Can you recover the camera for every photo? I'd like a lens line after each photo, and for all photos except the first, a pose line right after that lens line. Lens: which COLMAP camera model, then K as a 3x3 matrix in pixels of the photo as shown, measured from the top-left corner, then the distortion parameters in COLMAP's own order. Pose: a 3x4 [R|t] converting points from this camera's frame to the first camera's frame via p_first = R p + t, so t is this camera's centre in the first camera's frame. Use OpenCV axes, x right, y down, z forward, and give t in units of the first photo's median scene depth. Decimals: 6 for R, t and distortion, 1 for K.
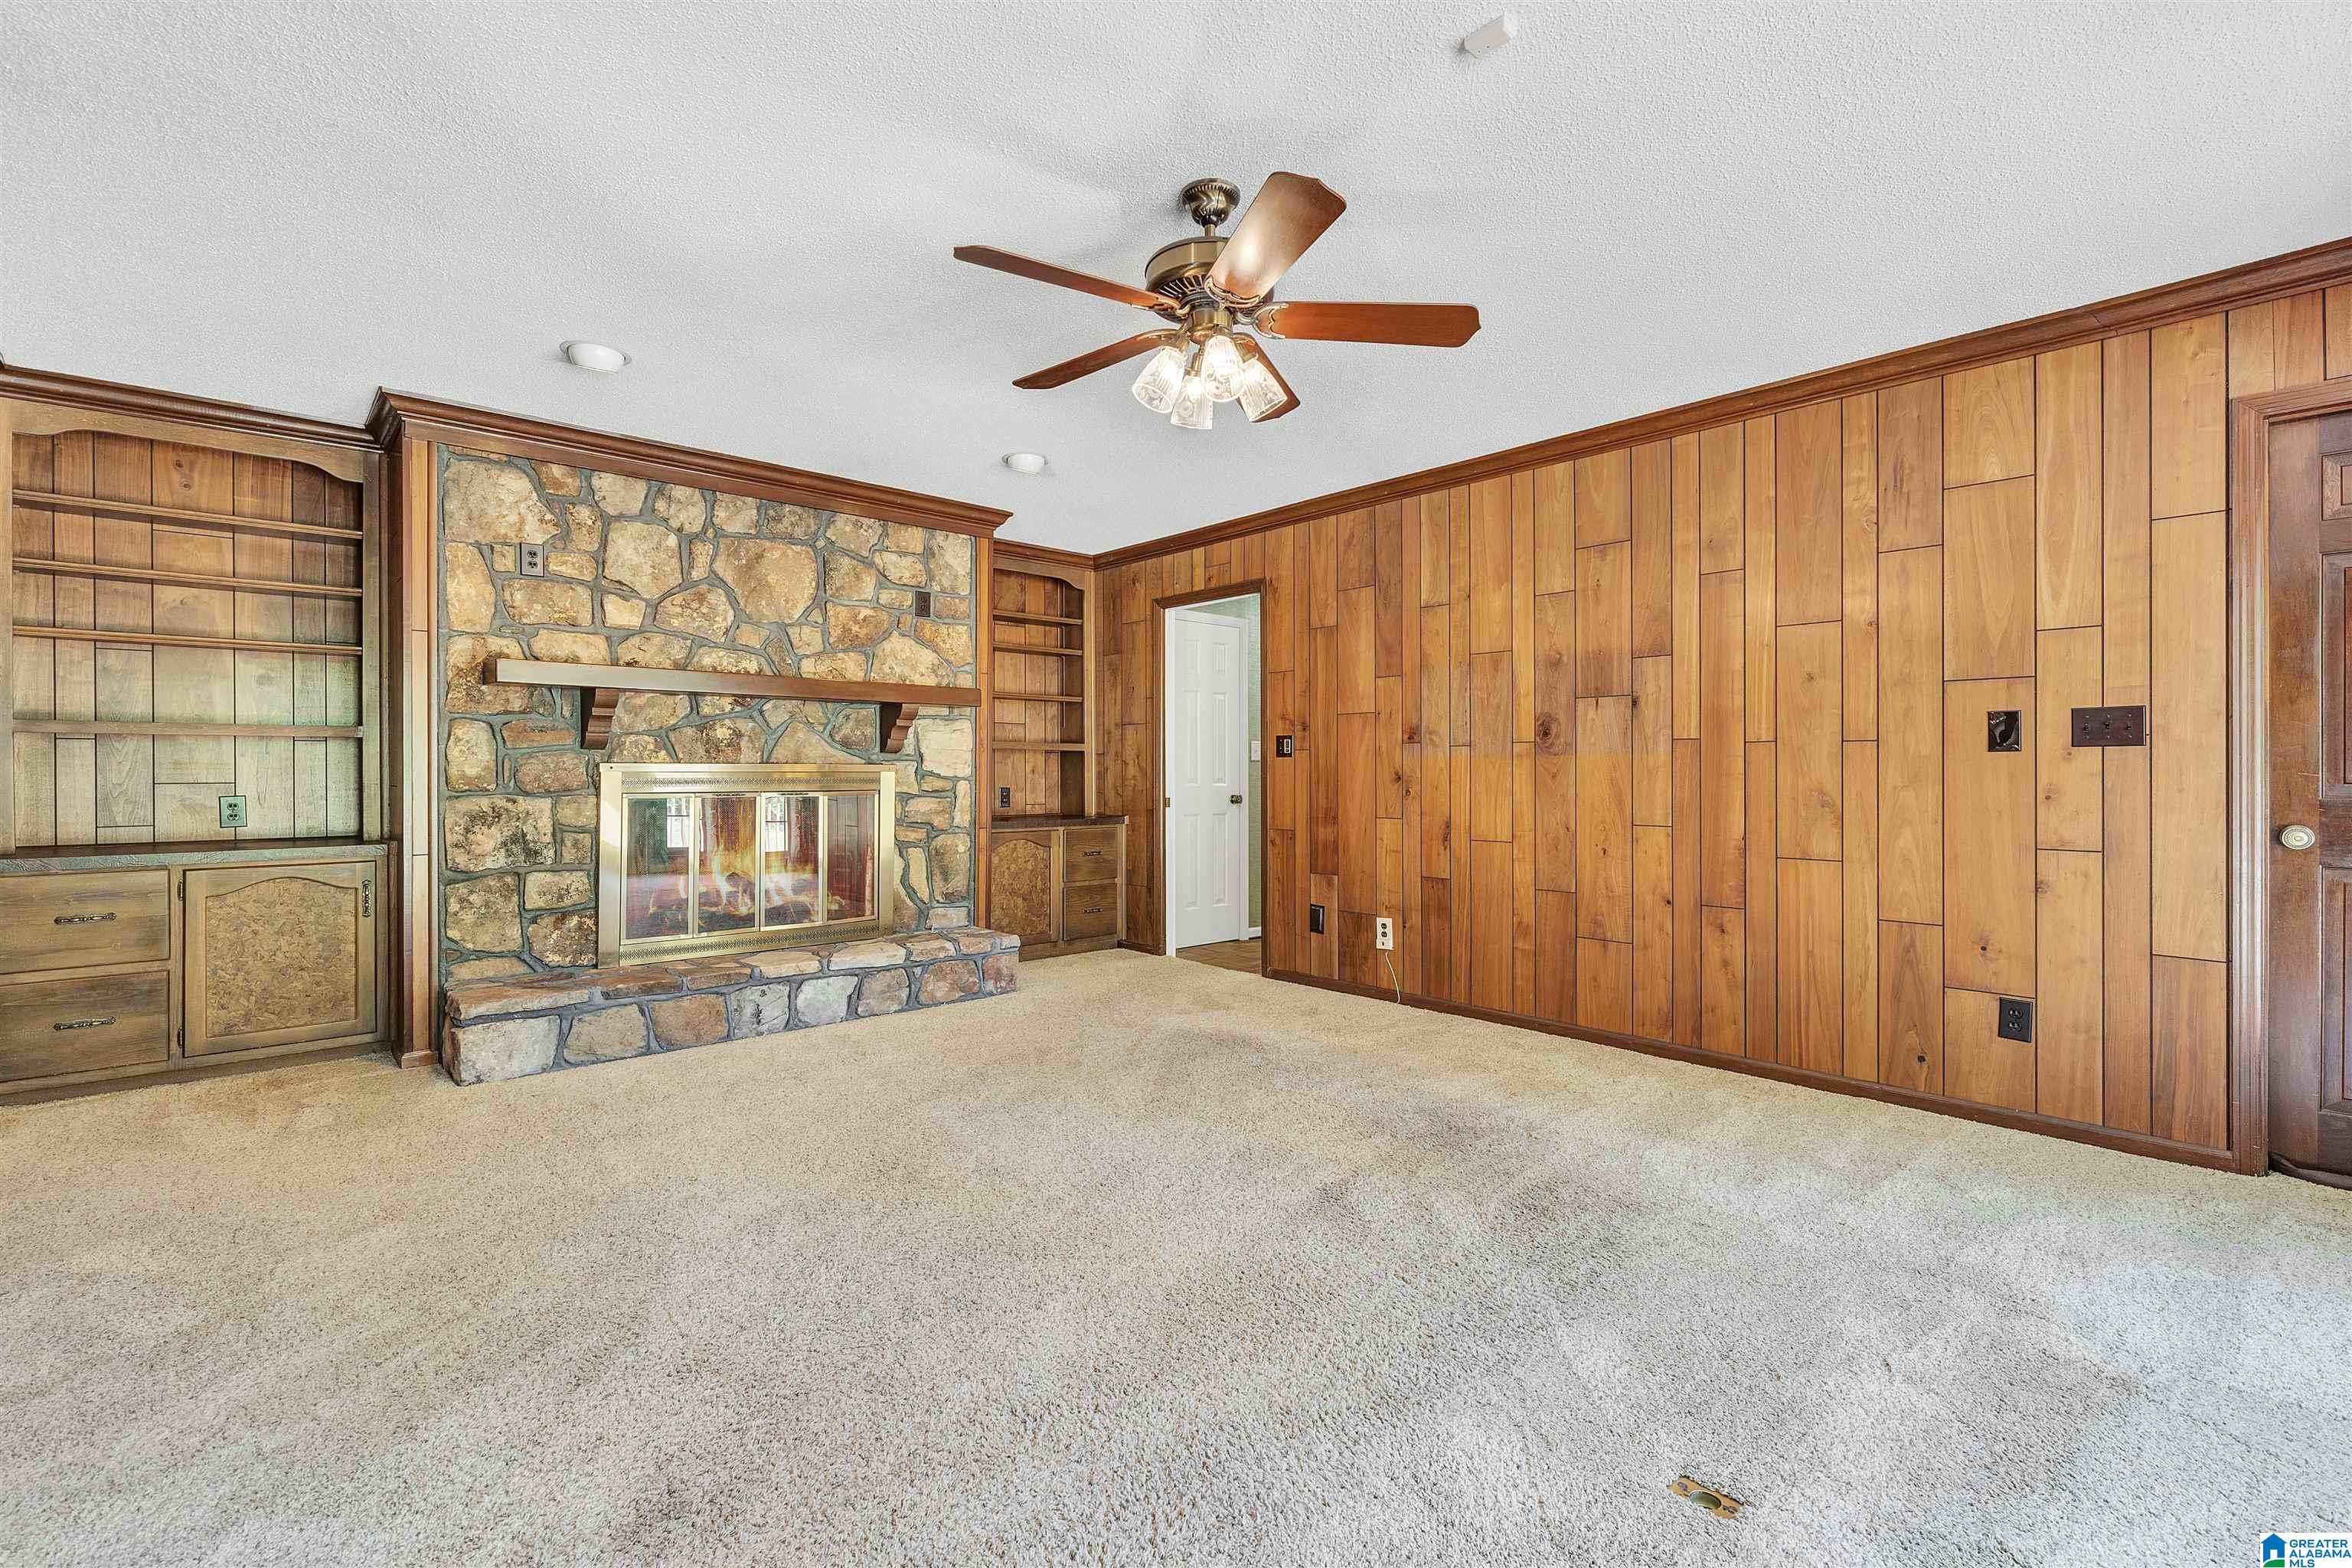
lens RADIAL K [[1046.3, 0, 1176.0], [0, 1046.3, 784.0], [0, 0, 1]] dist [0.000264, 0.000026]
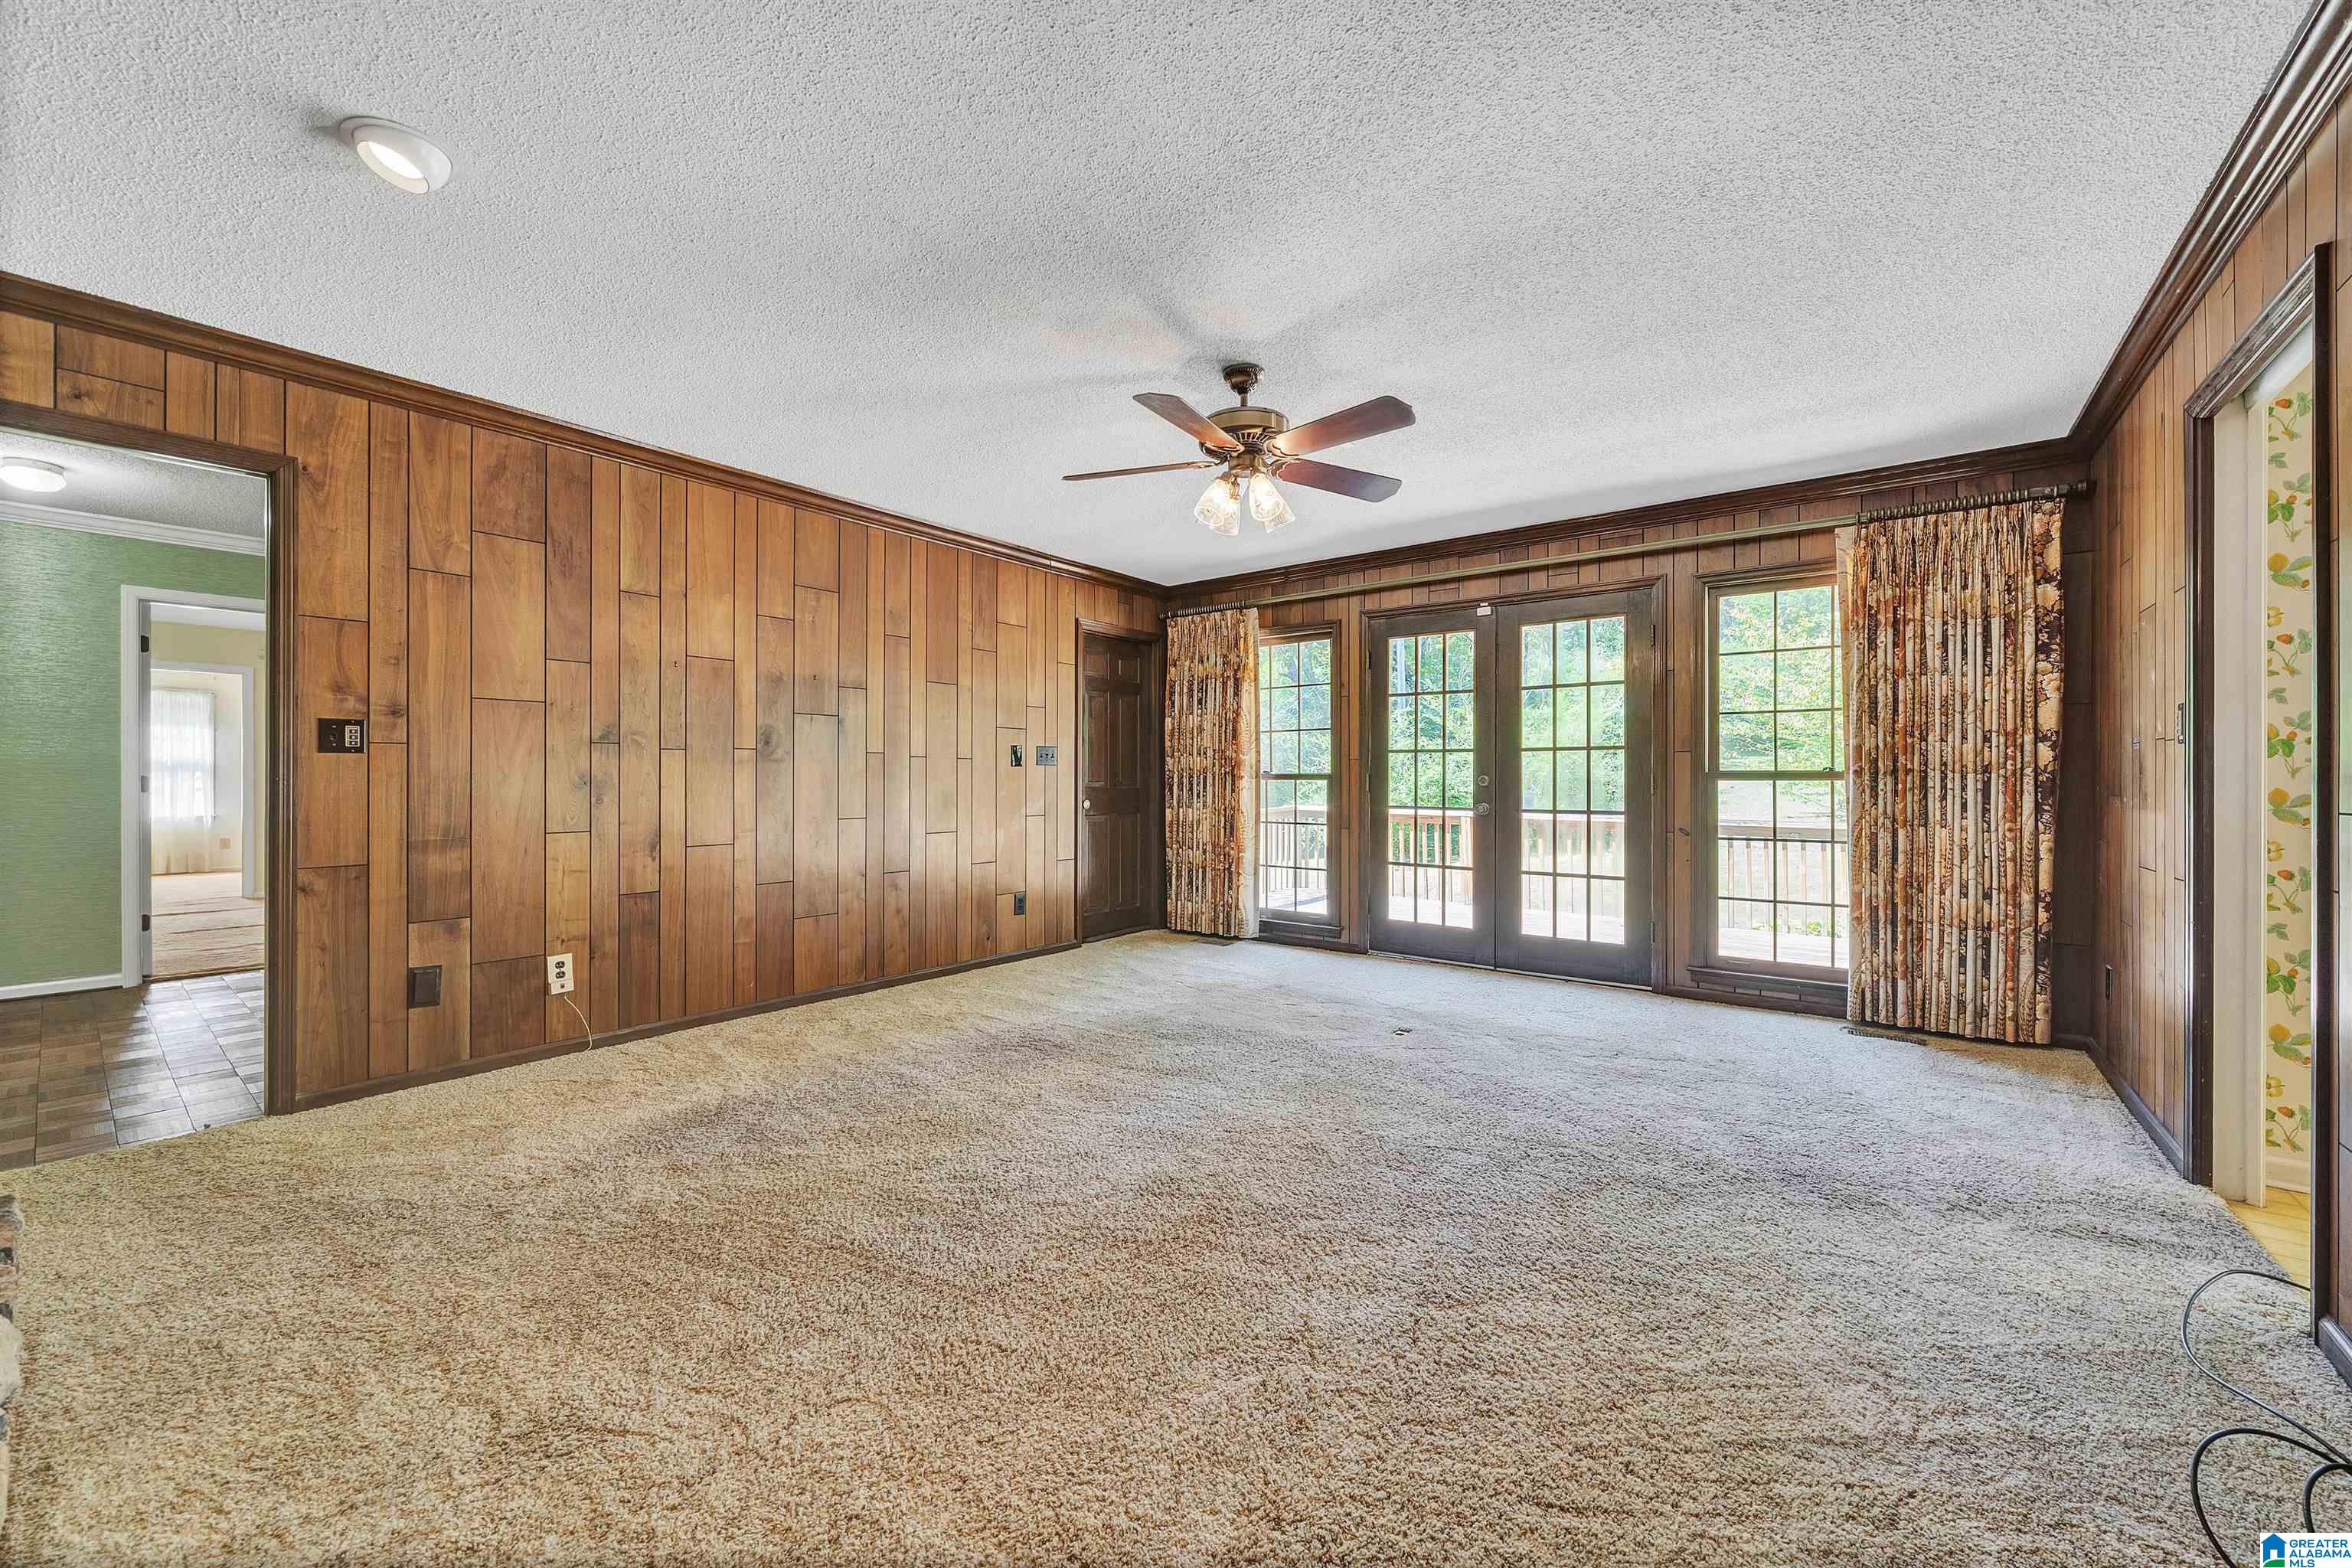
lens RADIAL K [[882.9, 0, 1176.0], [0, 882.9, 784.0], [0, 0, 1]] dist [-0.001351, -0.000113]
pose [[-0.171846, -0.006836, 0.985100, -0.646196], [0.008638, 0.999927, 0.008446, -0.008190], [-0.985086, 0.009961, -0.171775, 0.740008]]
